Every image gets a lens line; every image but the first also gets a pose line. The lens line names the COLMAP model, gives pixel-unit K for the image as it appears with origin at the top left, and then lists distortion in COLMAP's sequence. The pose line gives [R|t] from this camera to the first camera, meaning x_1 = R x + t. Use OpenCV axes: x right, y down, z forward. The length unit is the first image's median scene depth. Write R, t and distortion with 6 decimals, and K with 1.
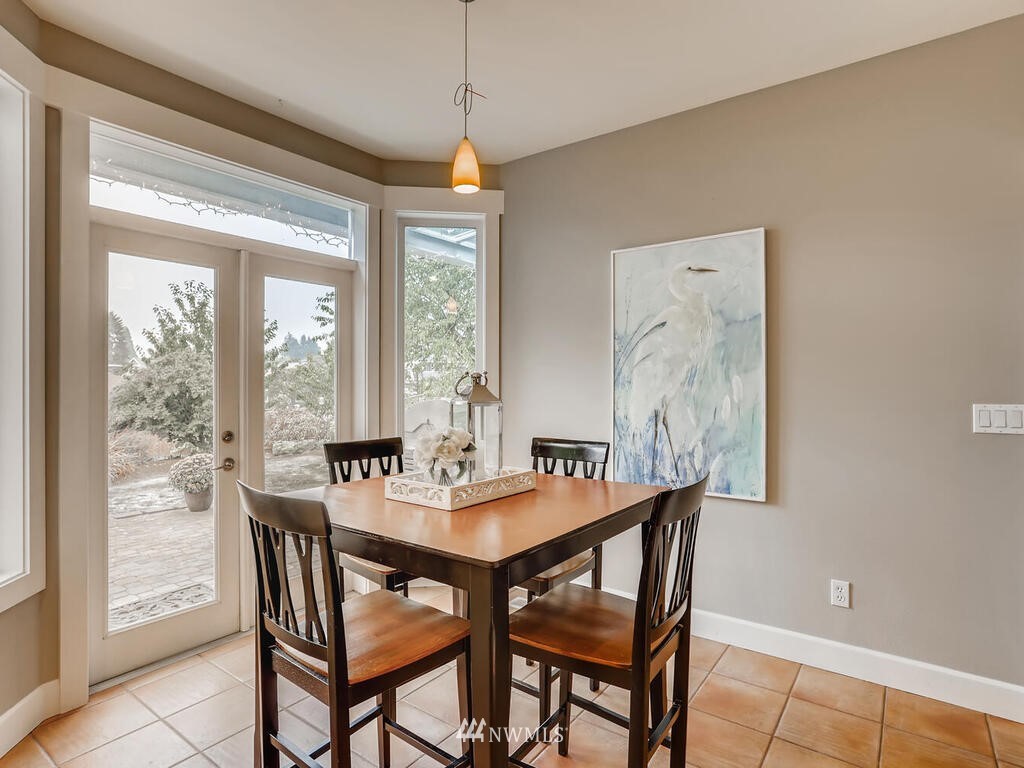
lens RADIAL K [[558.2, 0, 517.1], [0, 558.2, 380.9], [0, 0, 1]] dist [-0.017748, 0.001342]
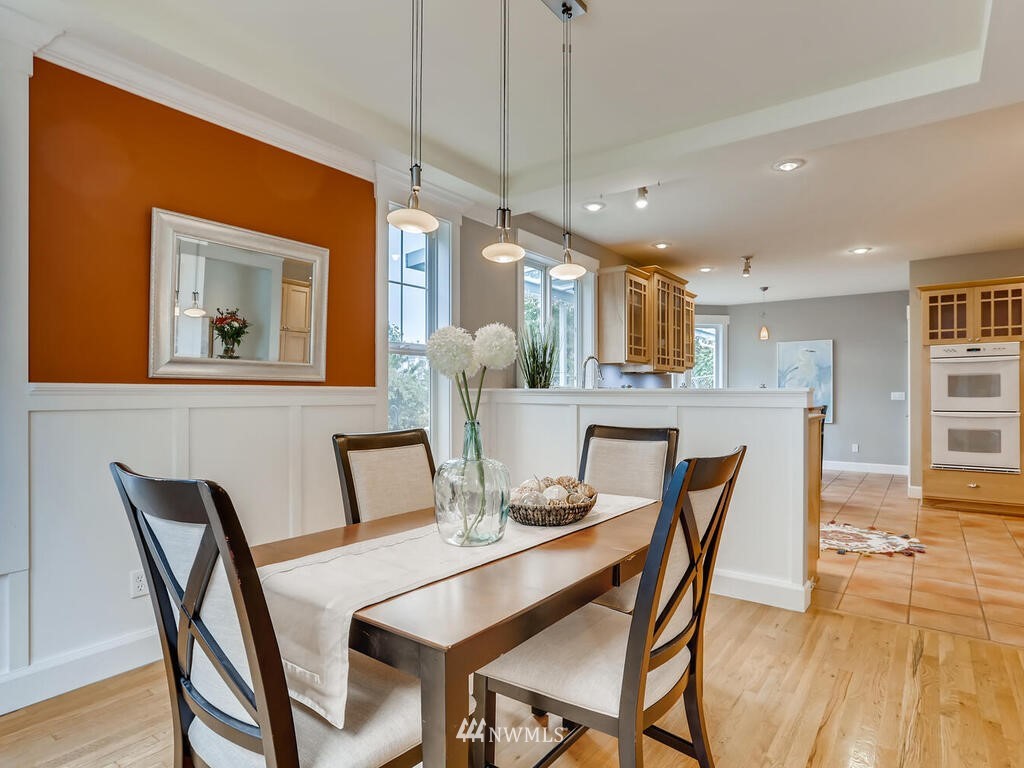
lens RADIAL K [[565.9, 0, 511.8], [0, 565.9, 392.3], [0, 0, 1]] dist [-0.037012, 0.025170]
pose [[0.999826, 0.000286, -0.018648, -1.309586], [-0.000298, 1.000000, -0.000637, 0.035937], [0.018648, 0.000642, 0.999826, -2.216672]]
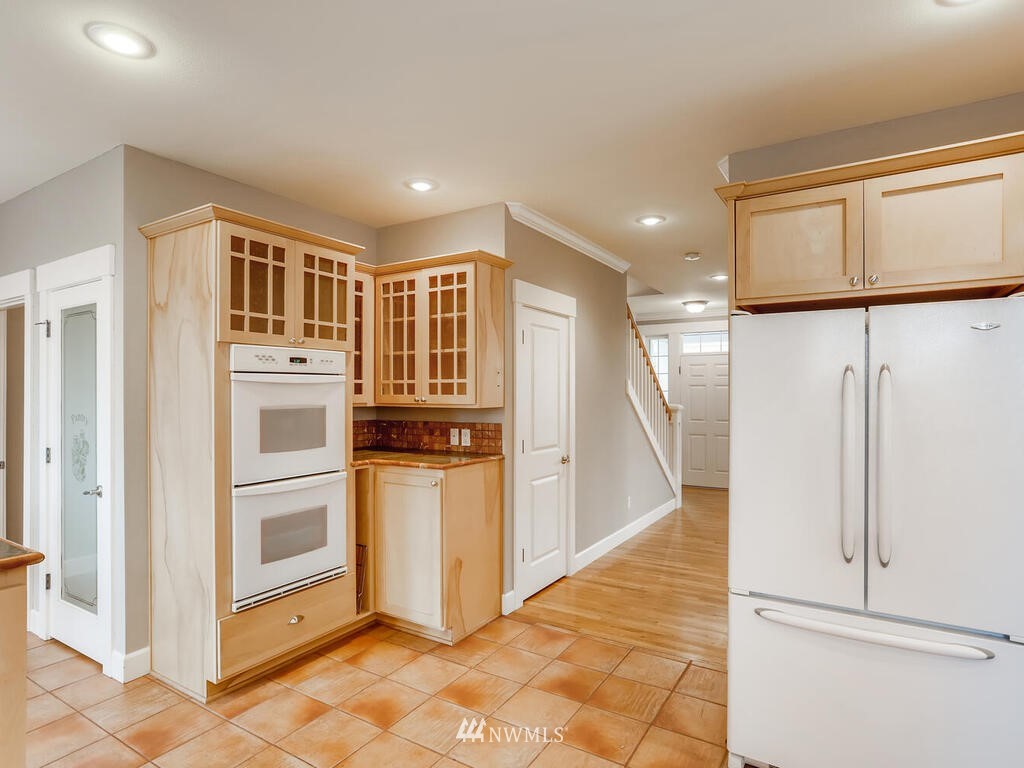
lens RADIAL K [[565.9, 0, 511.8], [0, 565.9, 392.3], [0, 0, 1]] dist [-0.037012, 0.025170]
pose [[-0.067229, 0.002831, 0.997734, -0.767730], [-0.001727, 0.999994, -0.002954, -0.055278], [-0.997736, -0.001921, -0.067224, -0.517263]]
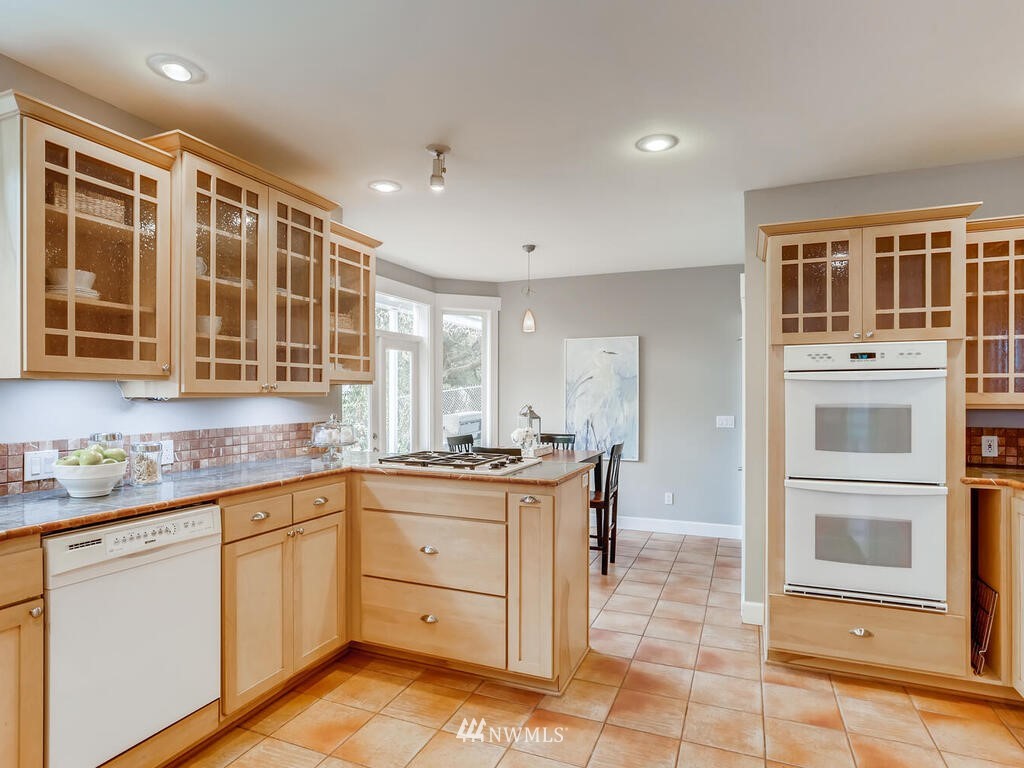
lens RADIAL K [[565.9, 0, 511.8], [0, 565.9, 392.3], [0, 0, 1]] dist [-0.037012, 0.025170]
pose [[0.974899, 0.000344, 0.222649, -0.508348], [-0.000969, 0.999996, 0.002694, -0.055829], [-0.222647, -0.002842, 0.974895, -1.004019]]
